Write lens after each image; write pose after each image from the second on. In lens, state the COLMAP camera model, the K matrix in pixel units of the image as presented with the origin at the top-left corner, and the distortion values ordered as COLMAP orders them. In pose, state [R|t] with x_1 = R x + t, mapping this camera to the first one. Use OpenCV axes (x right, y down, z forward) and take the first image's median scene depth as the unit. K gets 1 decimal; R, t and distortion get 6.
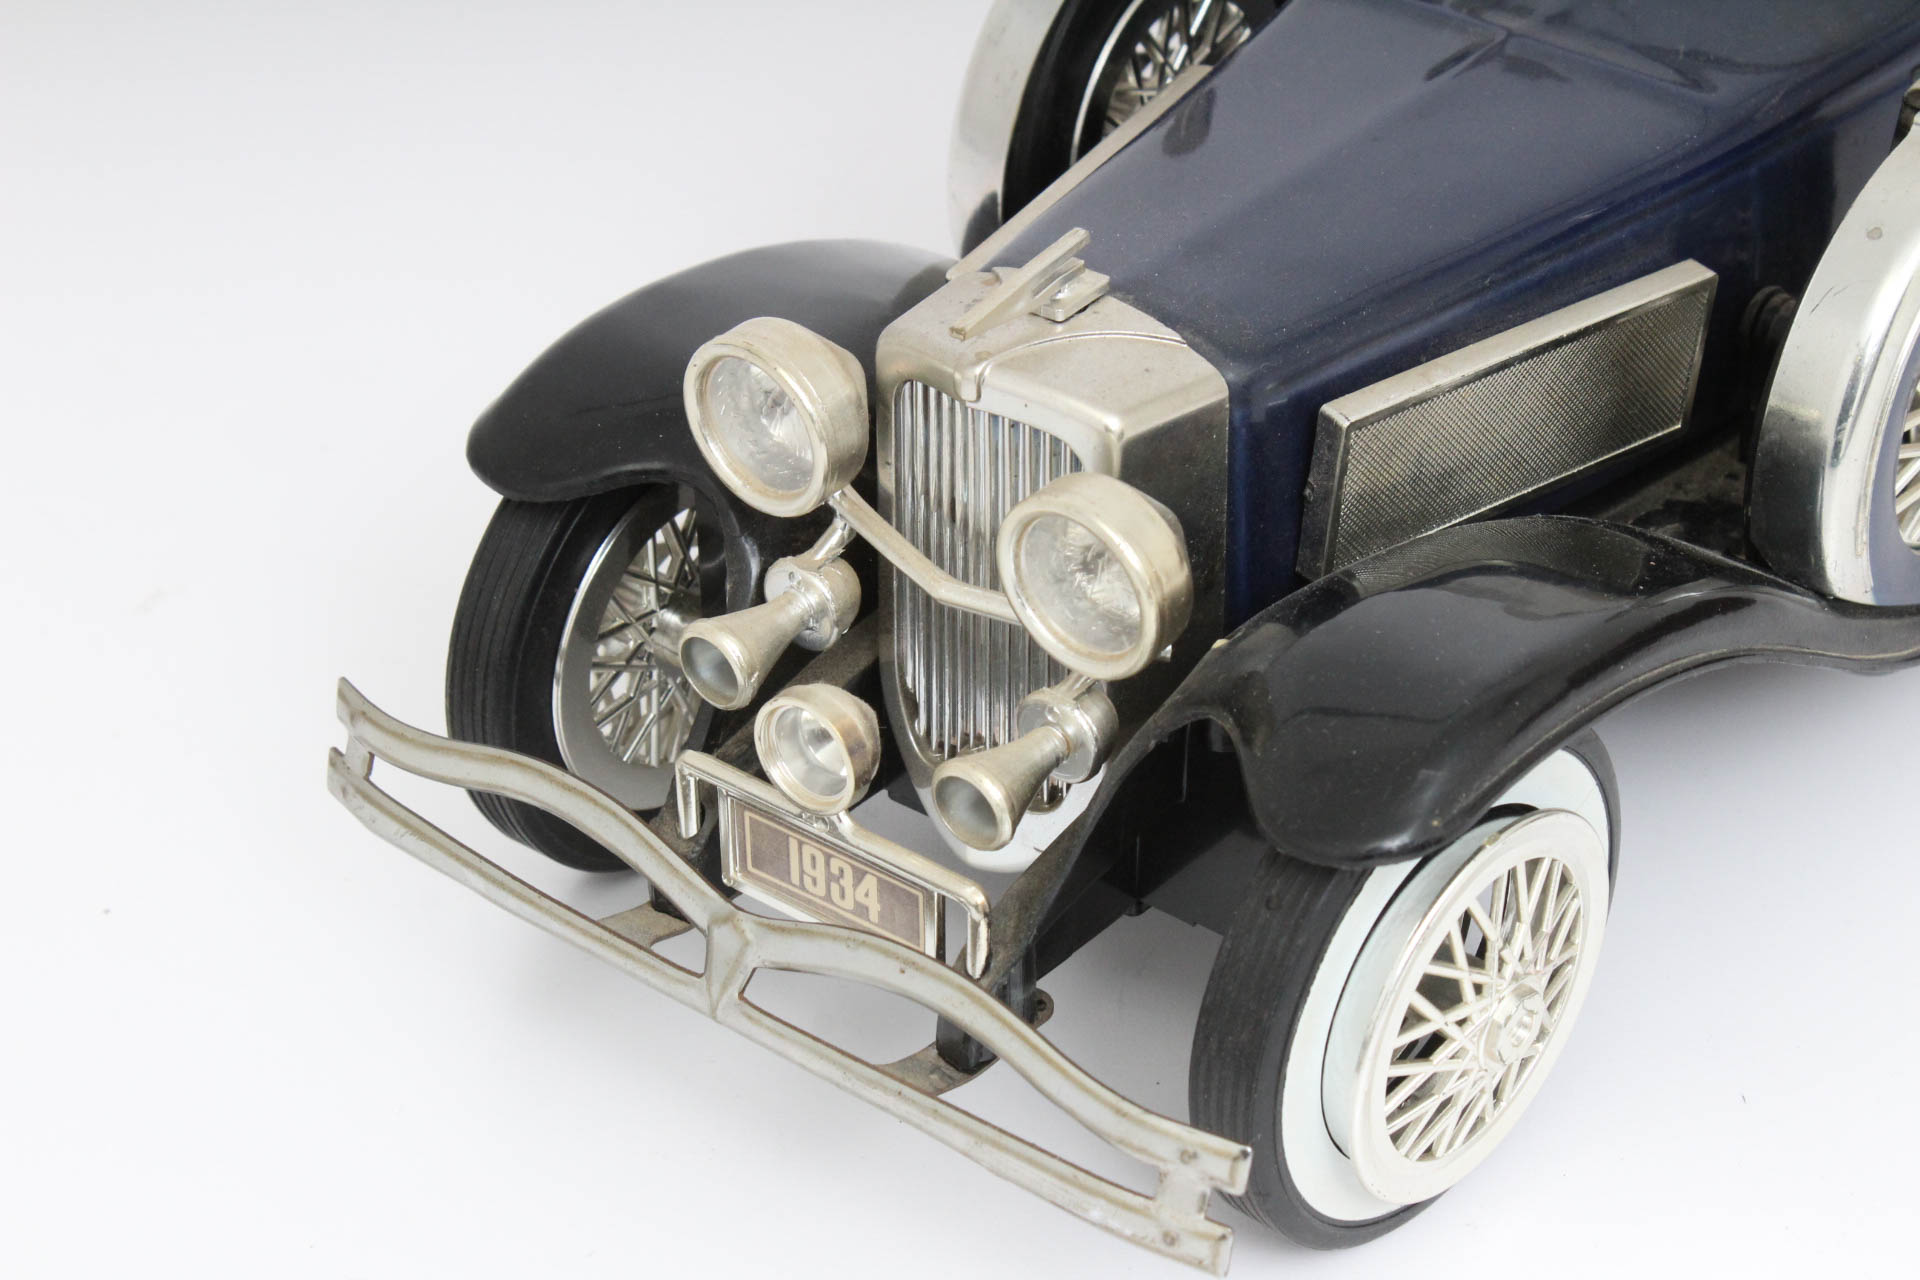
lens RADIAL K [[4711.9, 0, 960.0], [0, 4711.9, 640.0], [0, 0, 1]] dist [0.116110, 0.463490]
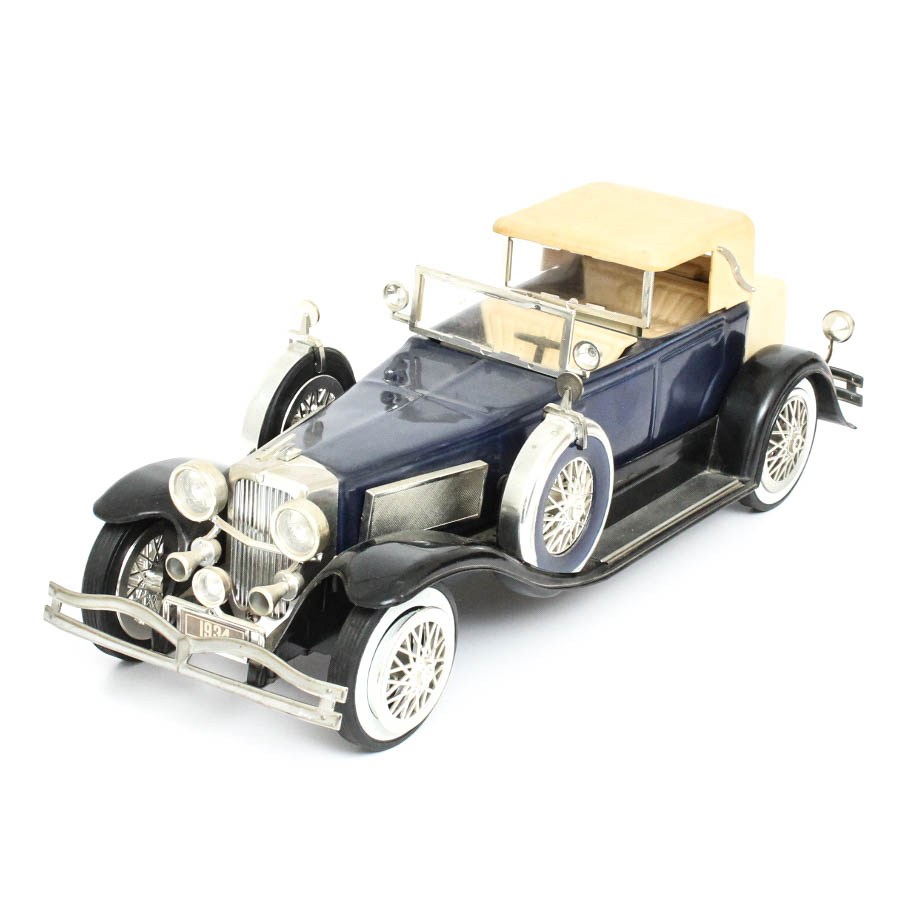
lens RADIAL K [[3415.6, 0, 458.5], [0, 3415.6, 458.5], [0, 0, 1]] dist [0.226275, 1.856217]
pose [[0.992553, 0.019830, 0.120188, -0.143559], [0.005265, 0.978755, -0.204966, 0.411243], [-0.121699, 0.204073, 0.971362, -1.298610]]
